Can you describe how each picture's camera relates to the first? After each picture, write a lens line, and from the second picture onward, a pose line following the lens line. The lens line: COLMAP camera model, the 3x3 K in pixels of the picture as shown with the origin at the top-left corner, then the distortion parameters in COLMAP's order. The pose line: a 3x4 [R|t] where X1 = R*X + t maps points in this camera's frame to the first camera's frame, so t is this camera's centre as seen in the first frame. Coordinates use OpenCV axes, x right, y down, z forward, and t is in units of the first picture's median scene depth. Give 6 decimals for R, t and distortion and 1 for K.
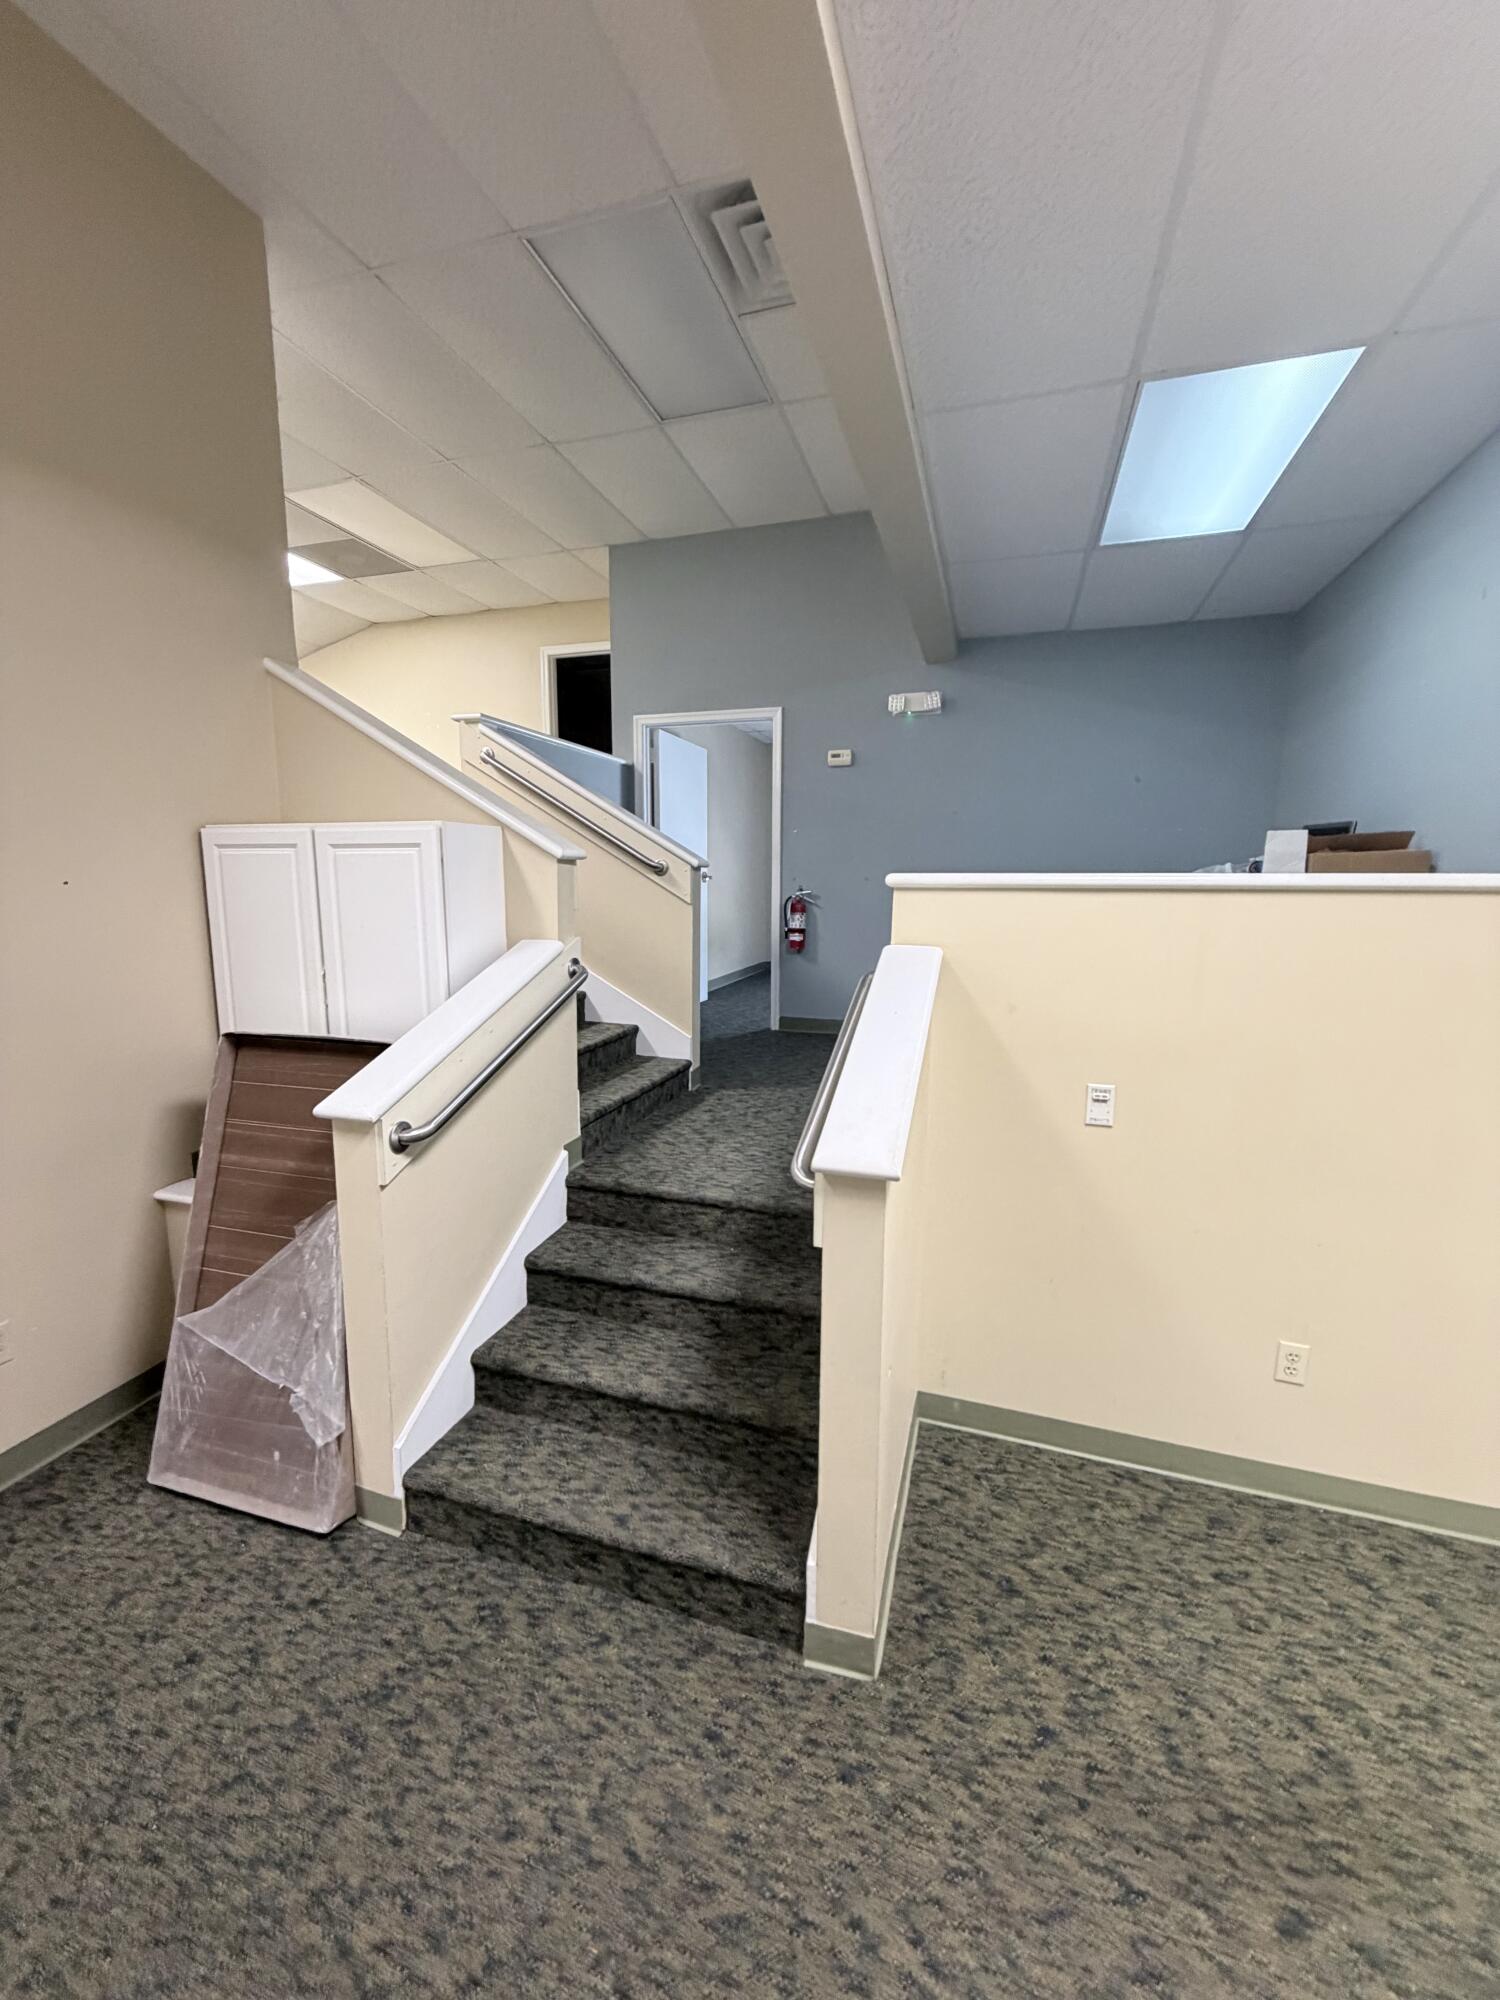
lens RADIAL K [[794.6, 0, 755.6], [0, 794.6, 992.4], [0, 0, 1]] dist [-0.002065, 0.000825]
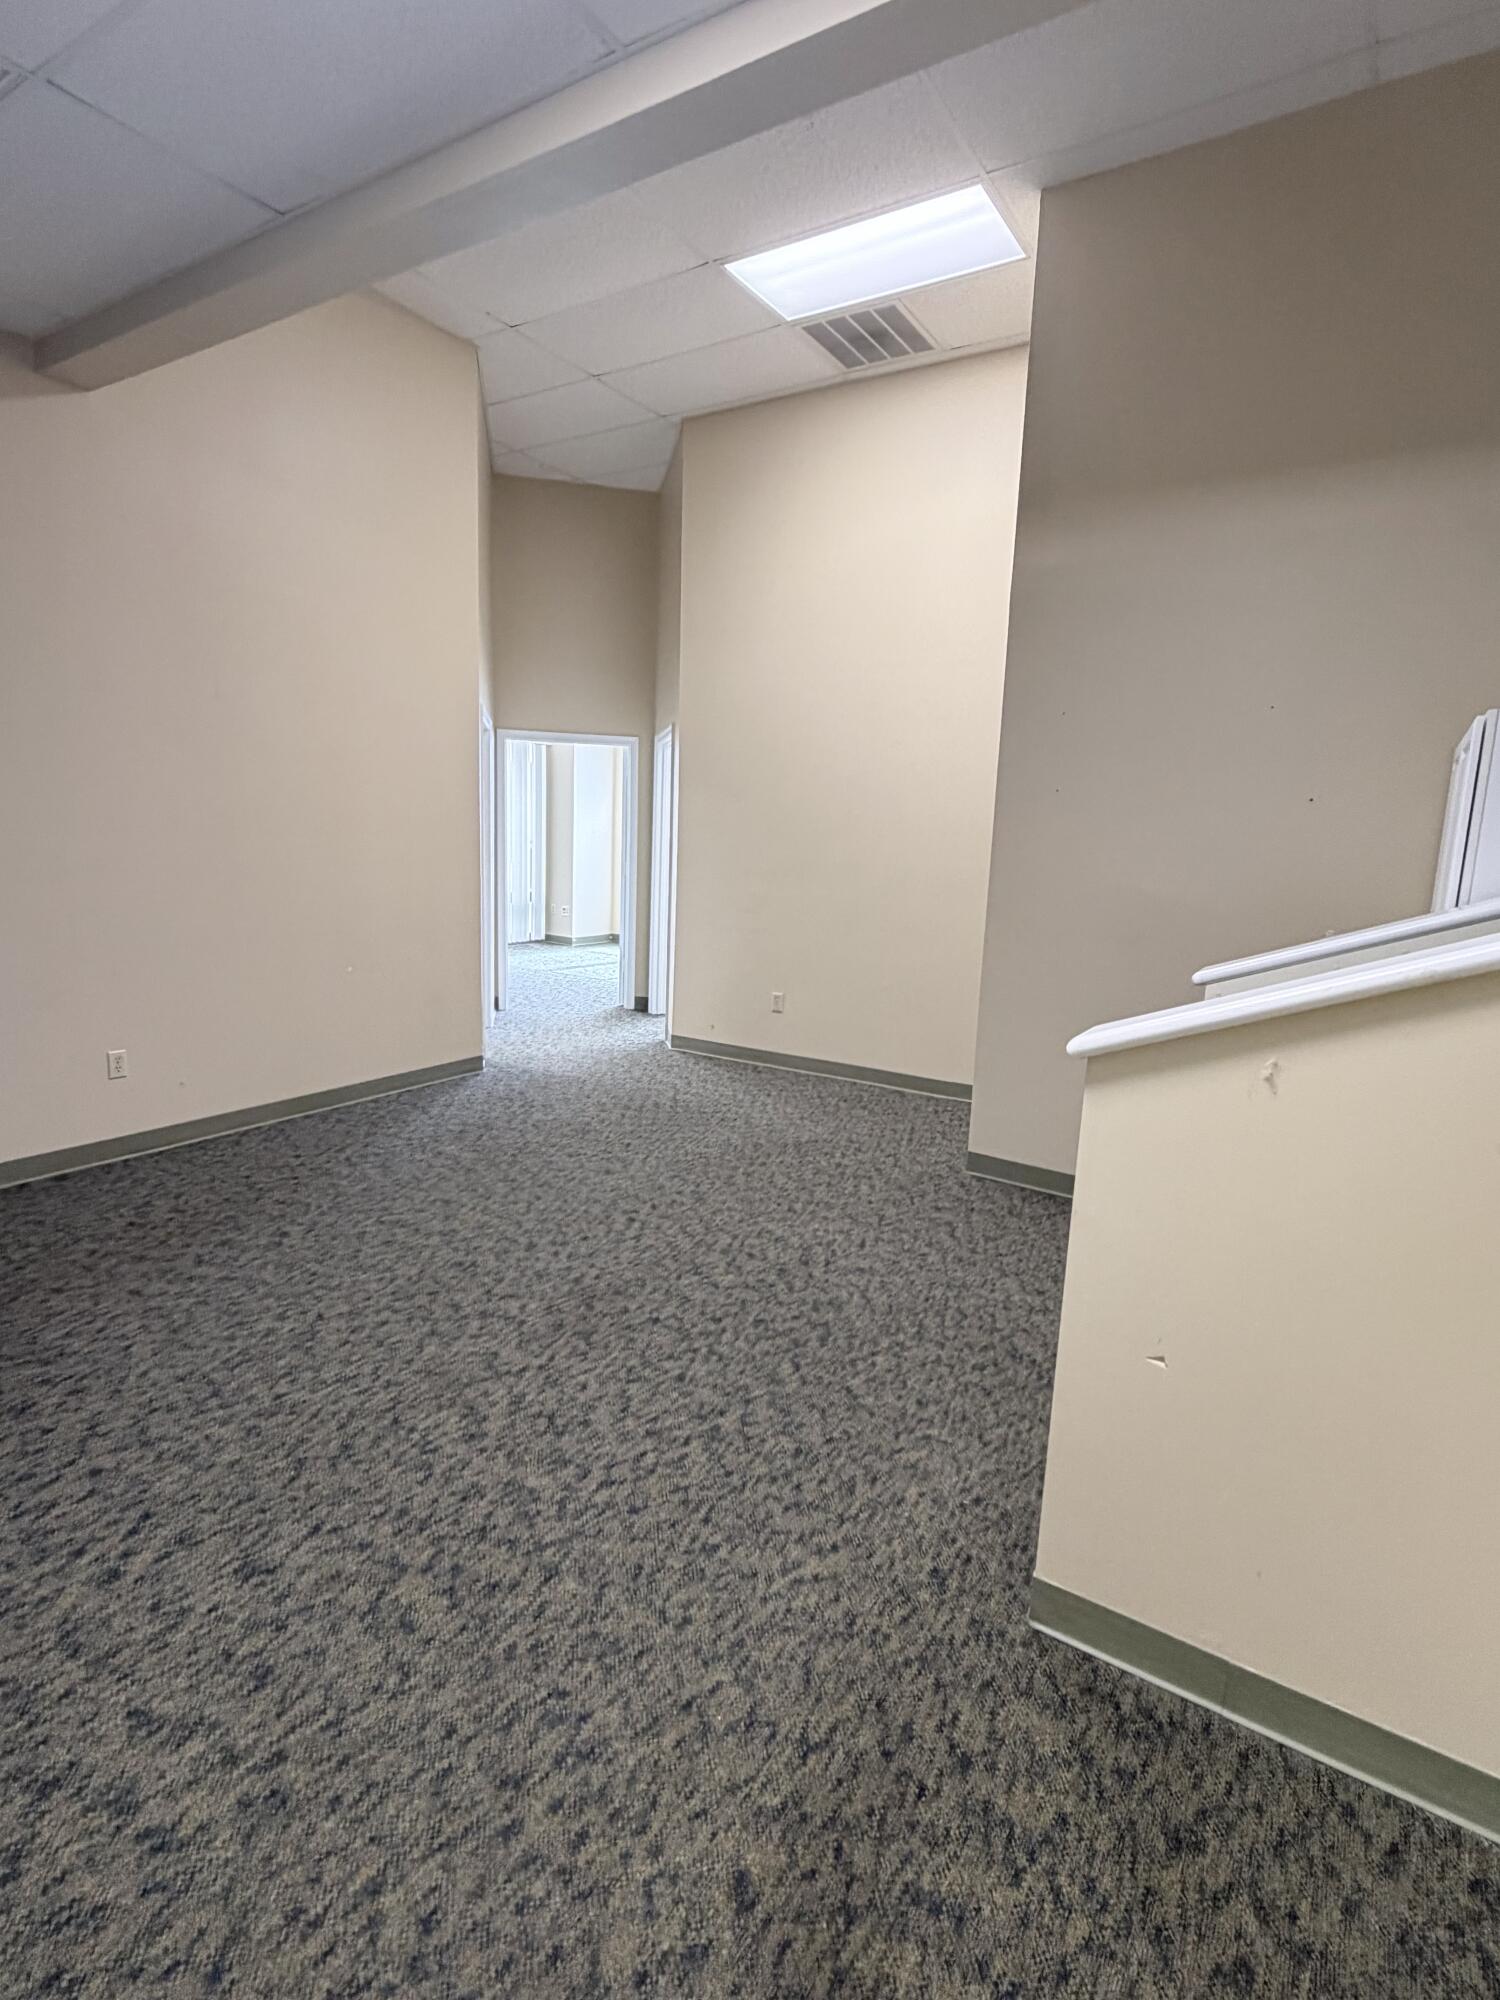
lens RADIAL K [[996.8, 0, 753.5], [0, 996.8, 999.5], [0, 0, 1]] dist [-0.000933, 0.001473]
pose [[-0.263867, 0.149276, -0.952938, 0.996208], [-0.178256, 0.963388, 0.200272, 0.005855], [0.947945, 0.222712, -0.227597, 0.660039]]
